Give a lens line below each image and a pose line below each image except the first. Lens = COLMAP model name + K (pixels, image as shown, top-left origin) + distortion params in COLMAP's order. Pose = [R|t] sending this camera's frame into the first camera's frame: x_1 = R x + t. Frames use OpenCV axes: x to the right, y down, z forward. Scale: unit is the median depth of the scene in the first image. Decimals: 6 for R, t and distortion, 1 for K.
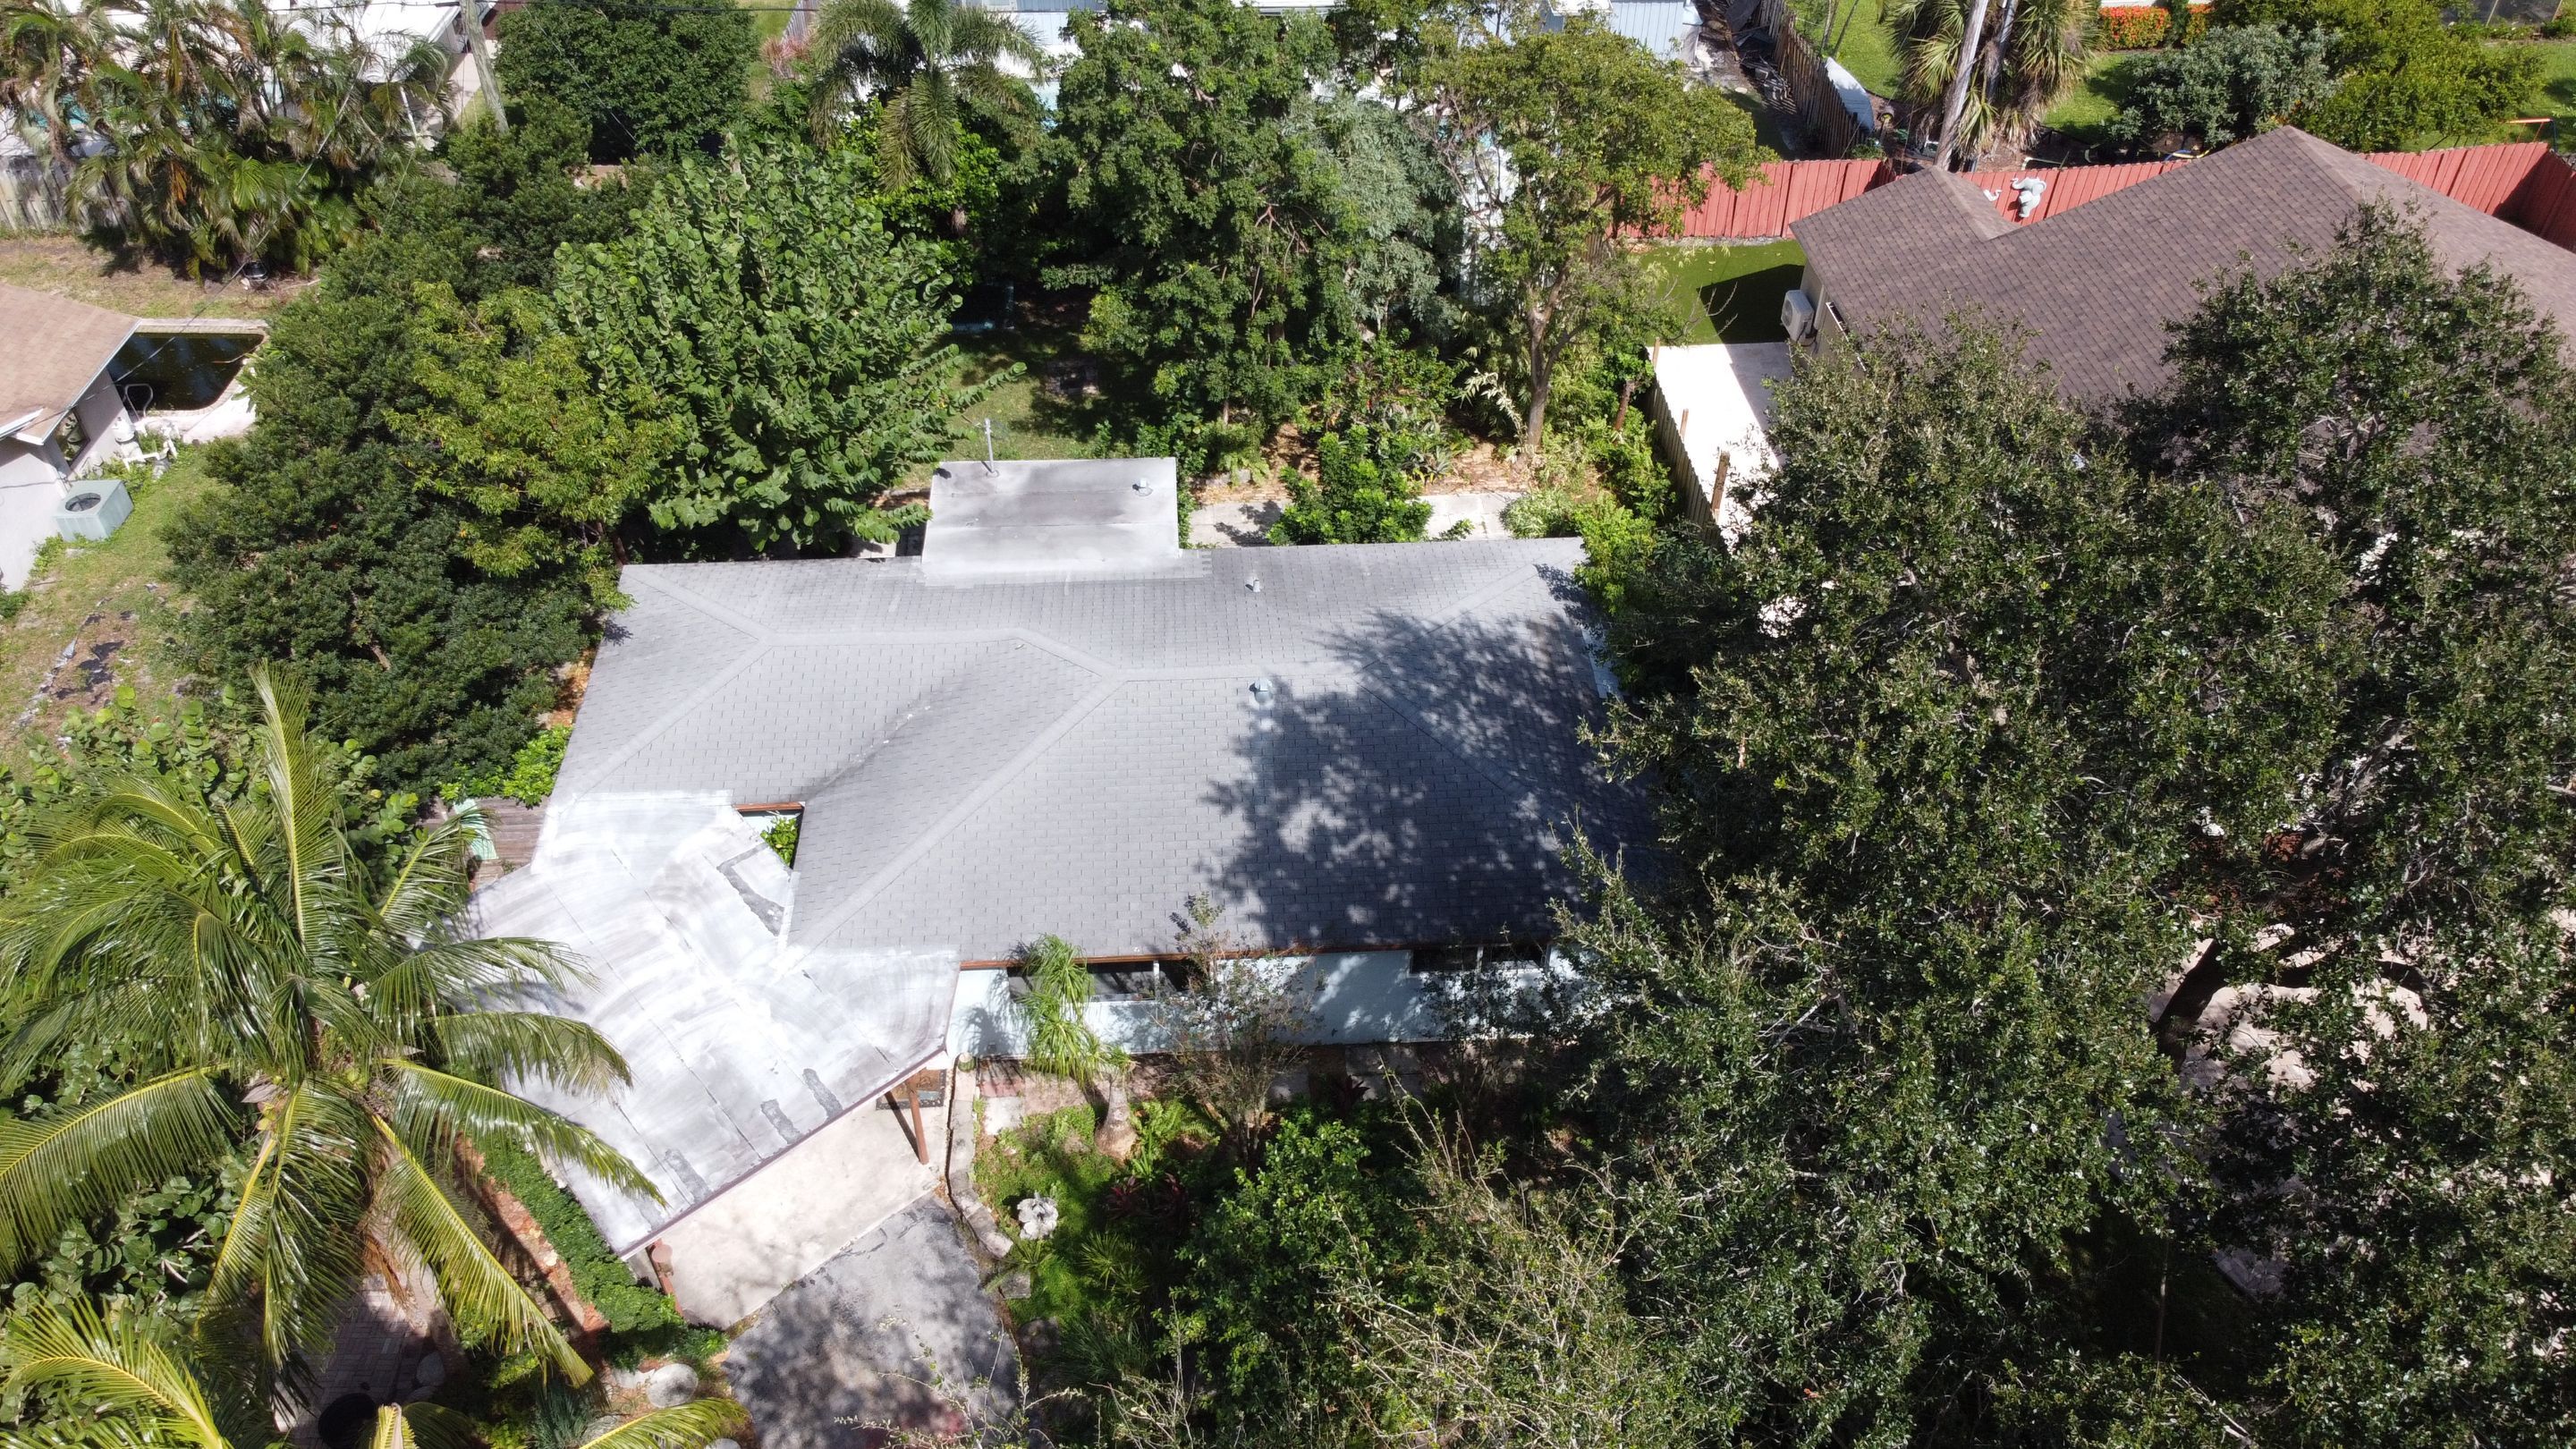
lens RADIAL K [[1937.8, 0, 1286.8], [0, 1937.8, 636.3], [0, 0, 1]] dist [-0.007188, 0.019360]
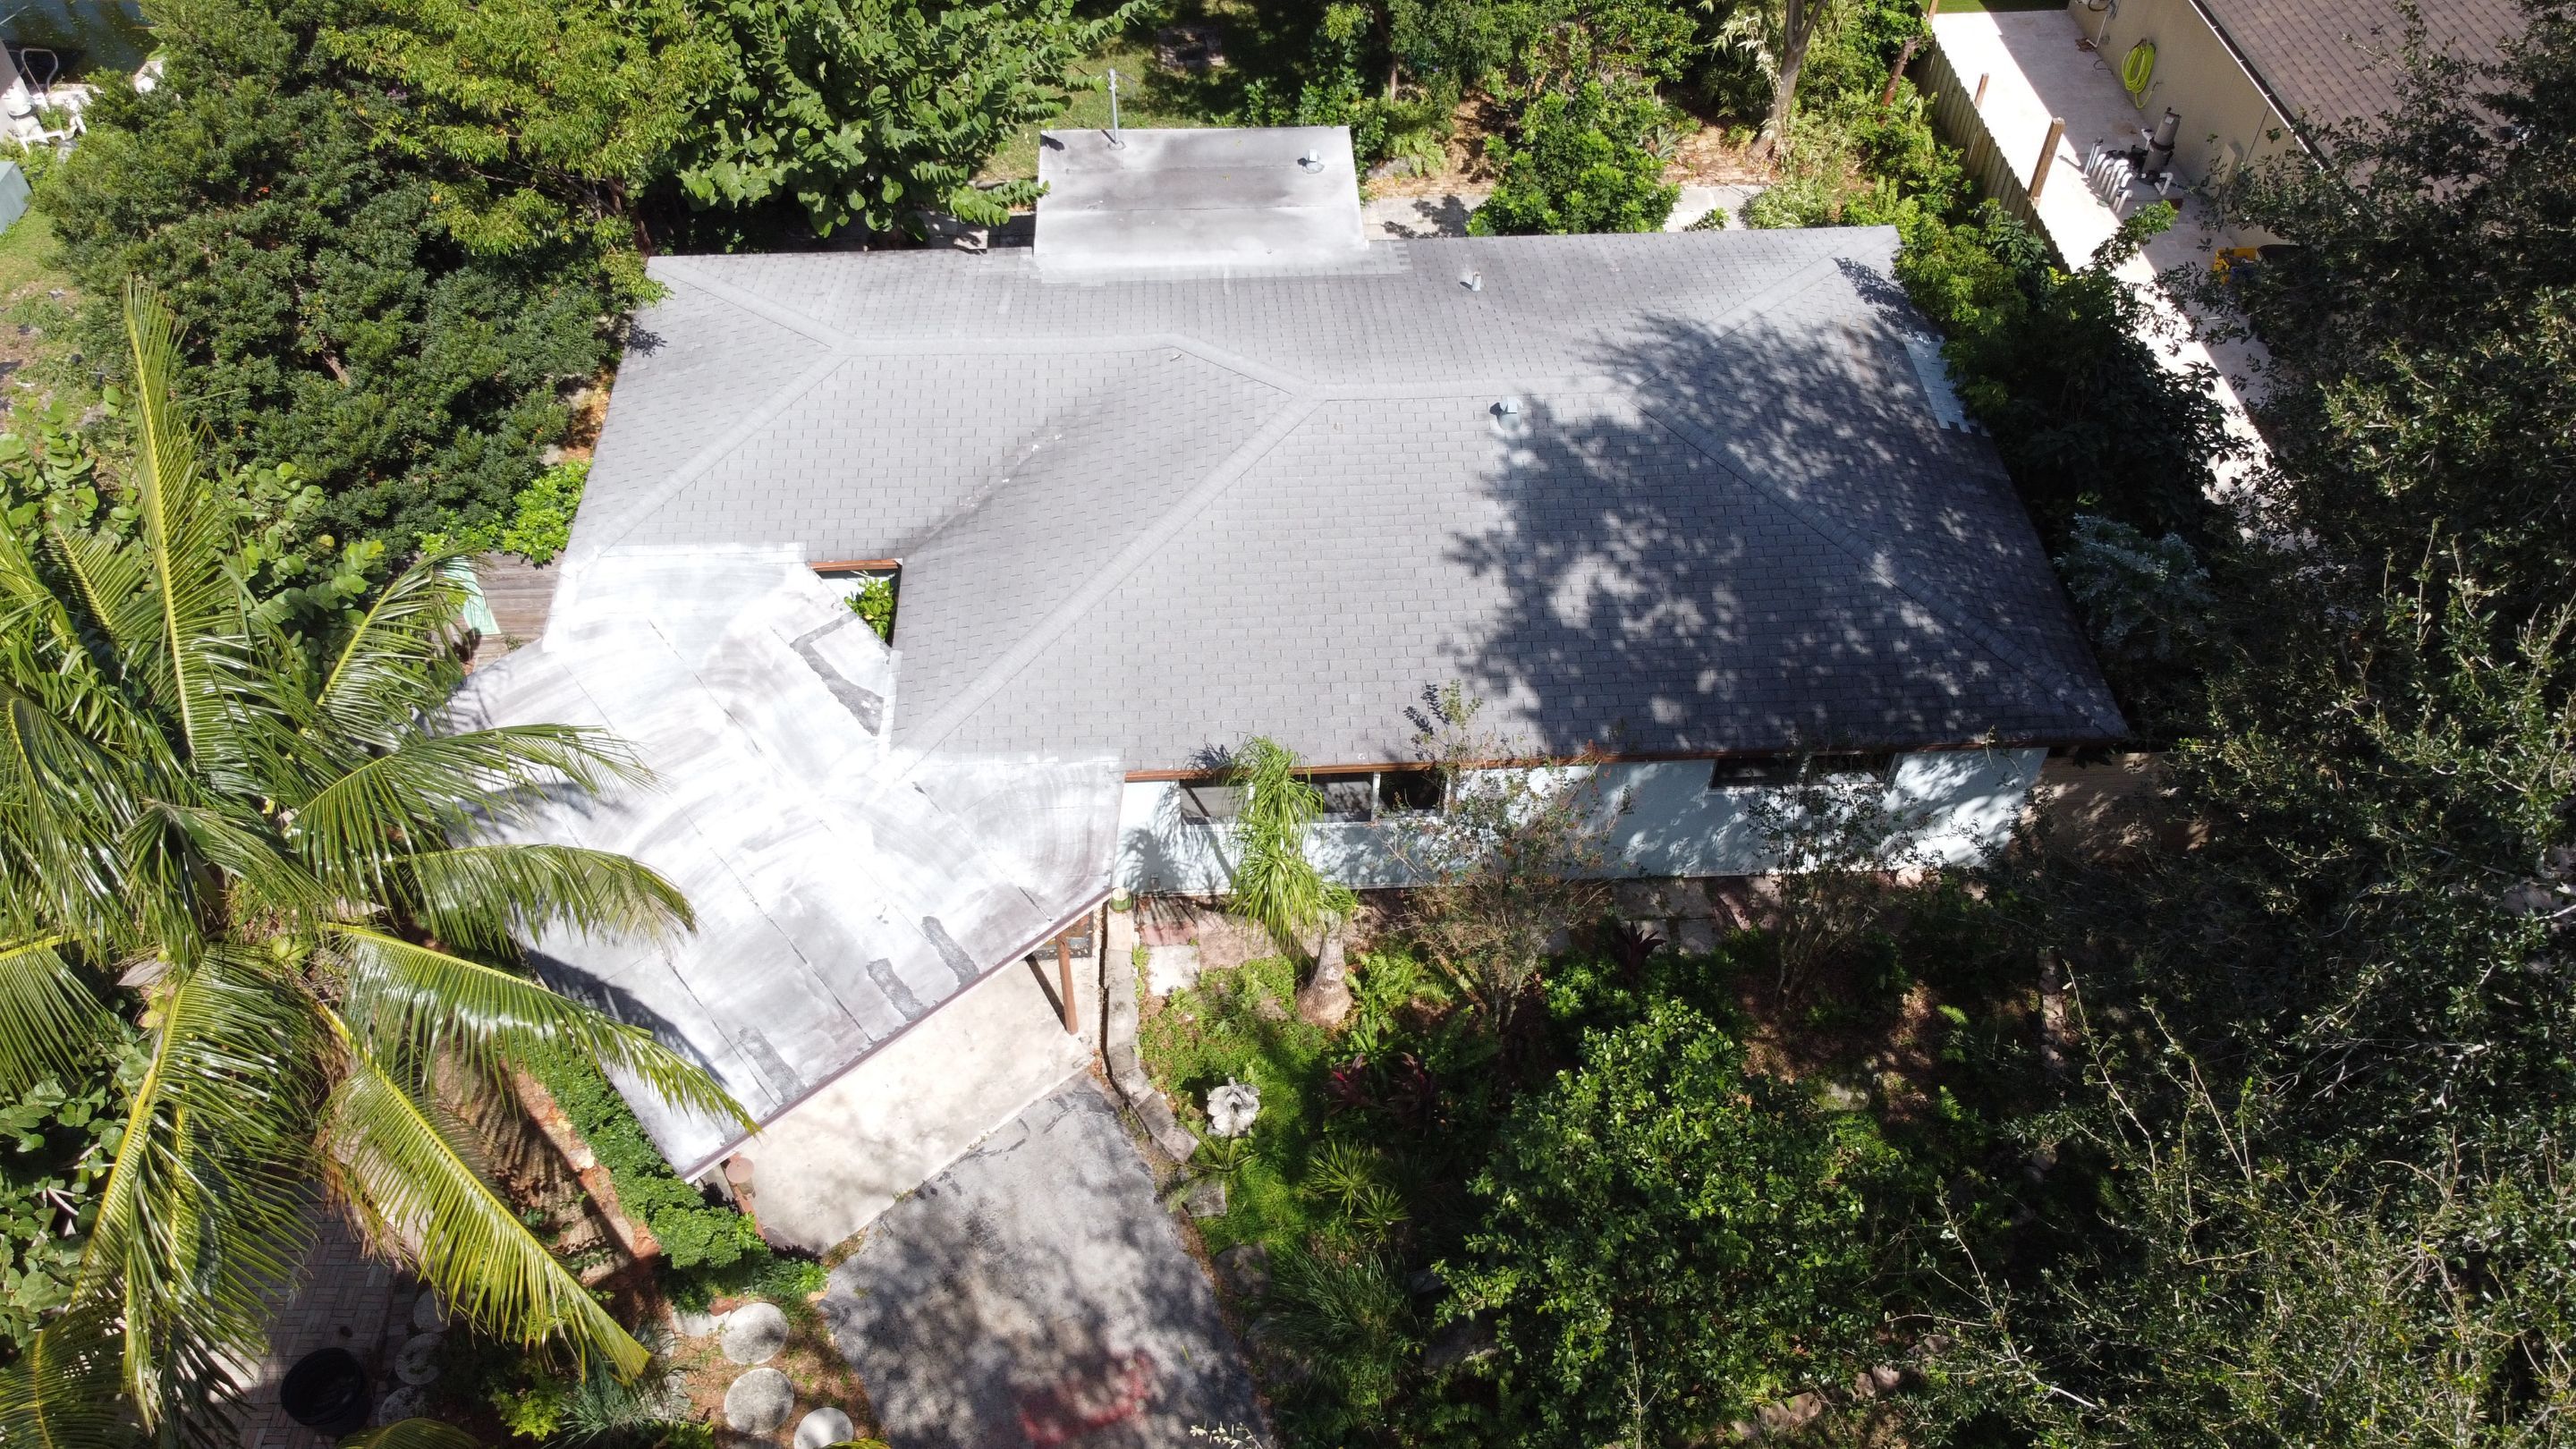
lens RADIAL K [[1937.8, 0, 1276.0], [0, 1937.8, 638.3], [0, 0, 1]] dist [-0.007188, 0.019360]
pose [[0.999922, 0.004707, -0.011548, -0.096391], [-0.003425, 0.994084, 0.108557, 0.034672], [0.011991, -0.108509, 0.994023, 0.254440]]
